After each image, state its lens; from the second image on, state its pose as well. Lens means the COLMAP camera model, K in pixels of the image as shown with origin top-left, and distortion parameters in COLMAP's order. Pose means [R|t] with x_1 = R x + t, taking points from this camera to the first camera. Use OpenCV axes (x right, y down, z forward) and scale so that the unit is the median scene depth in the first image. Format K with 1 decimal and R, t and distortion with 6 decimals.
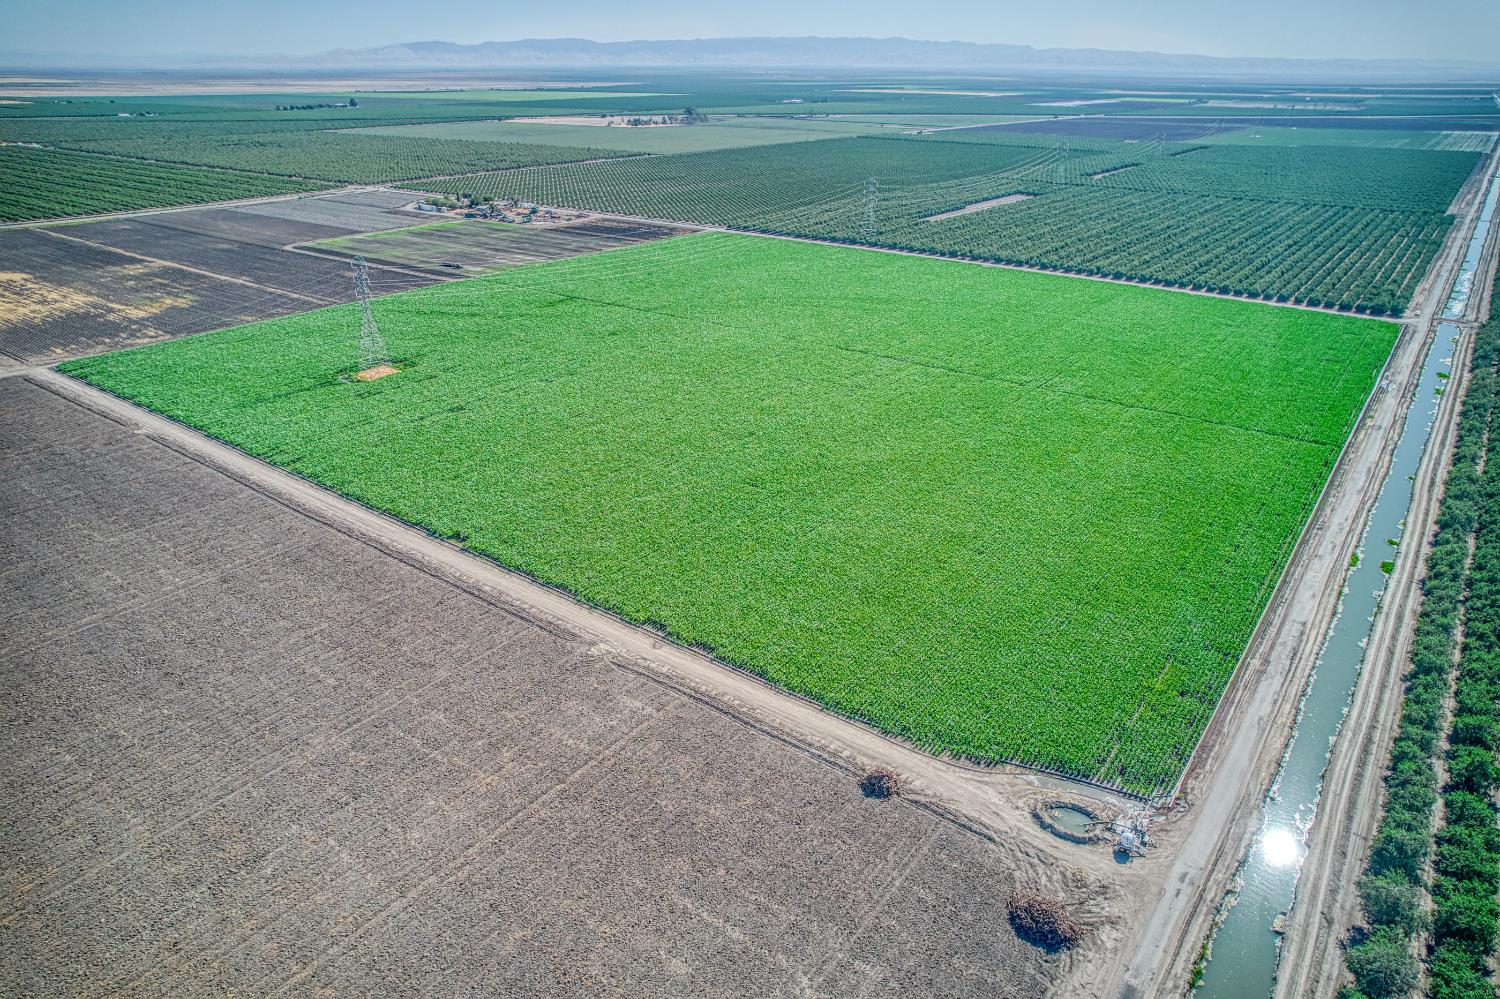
lens RADIAL K [[966.3, 0, 750.0], [0, 966.3, 499.5], [0, 0, 1]] dist [-0.091740, 0.085882]
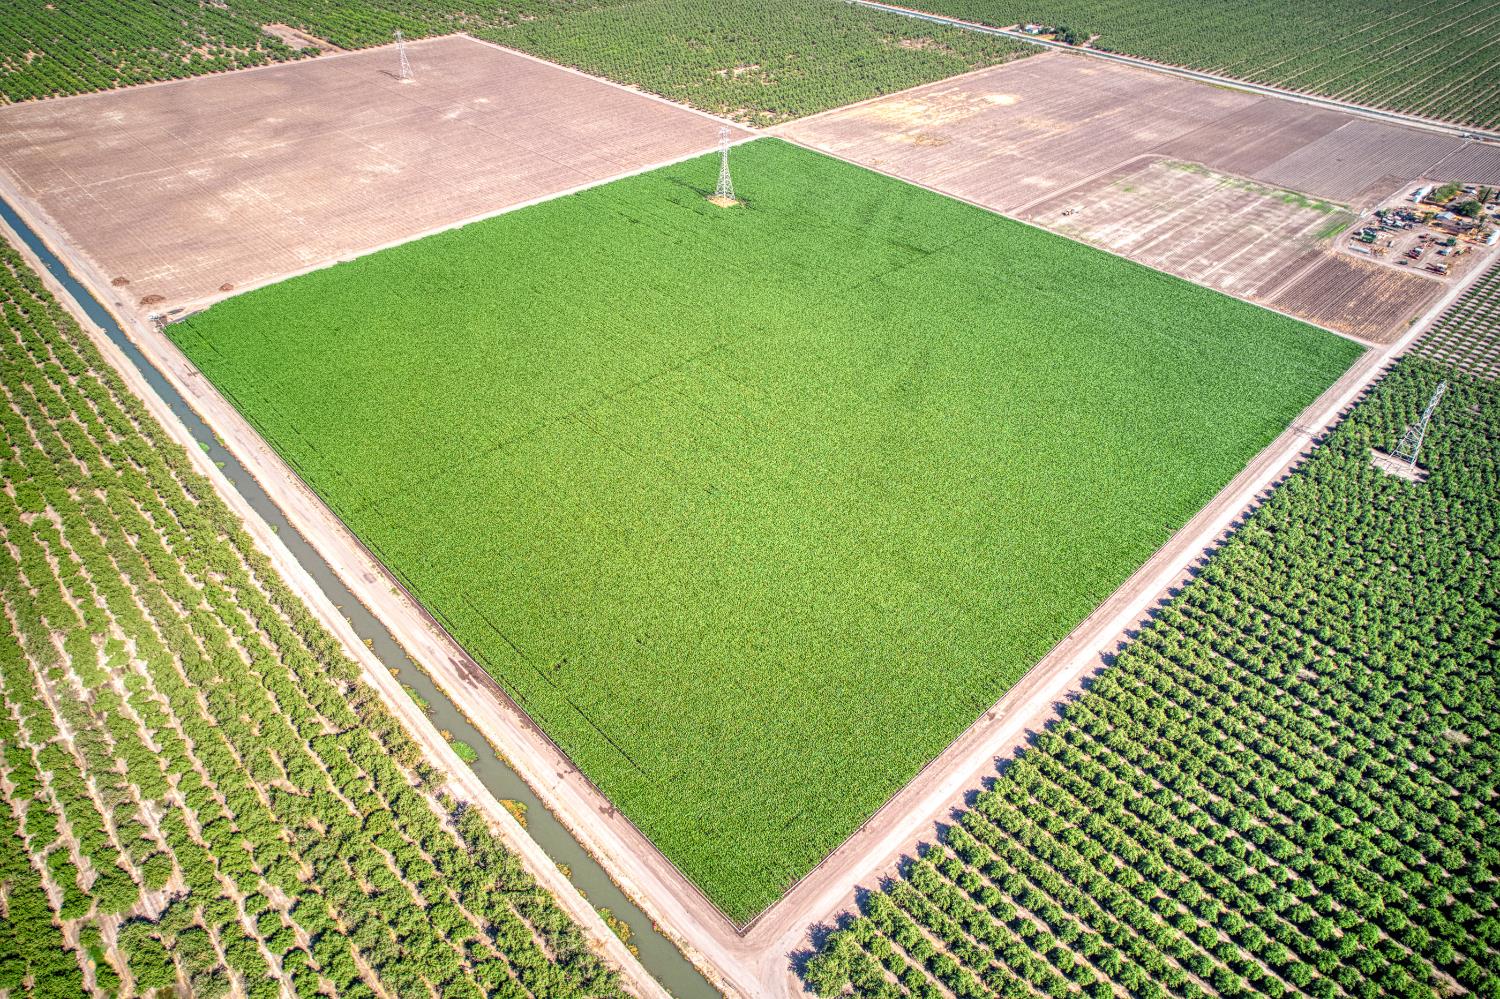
lens RADIAL K [[966.3, 0, 750.0], [0, 966.3, 499.5], [0, 0, 1]] dist [-0.091740, 0.085882]
pose [[-0.159603, 0.600055, -0.783875, 2.845193], [-0.422133, 0.676309, 0.603663, -1.920497], [0.892374, 0.427246, 0.145362, 2.503094]]
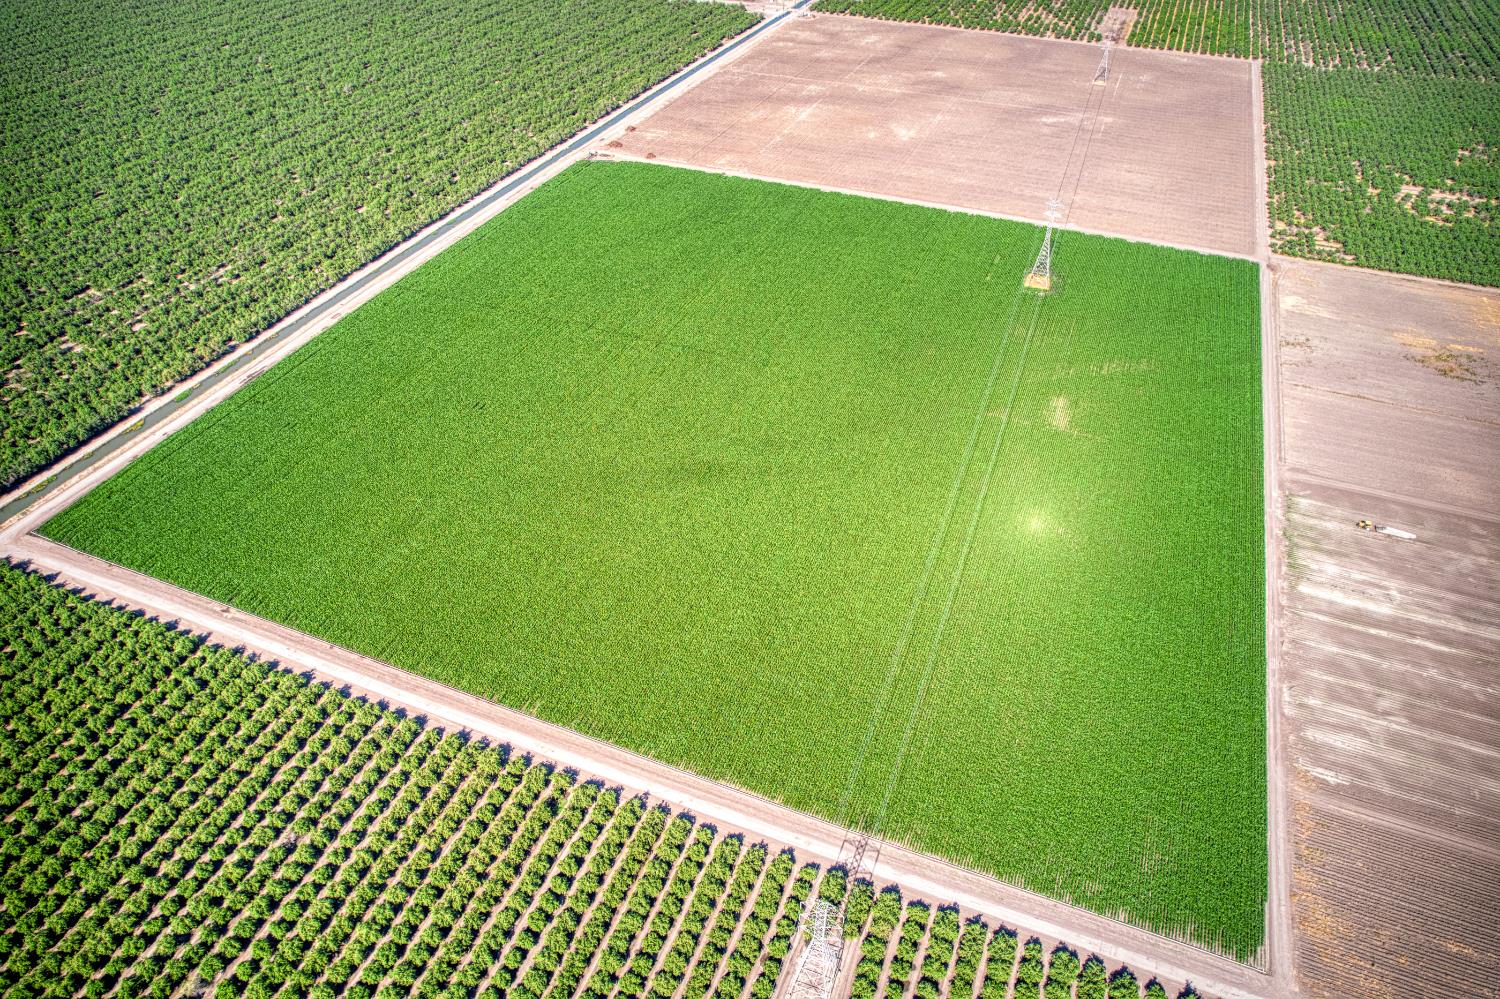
lens RADIAL K [[966.3, 0, 750.0], [0, 966.3, 499.5], [0, 0, 1]] dist [-0.091740, 0.085882]
pose [[-0.966351, 0.156412, -0.204206, 0.829152], [-0.114567, 0.449066, 0.886123, -2.853852], [0.230303, 0.879701, -0.416036, 4.304336]]
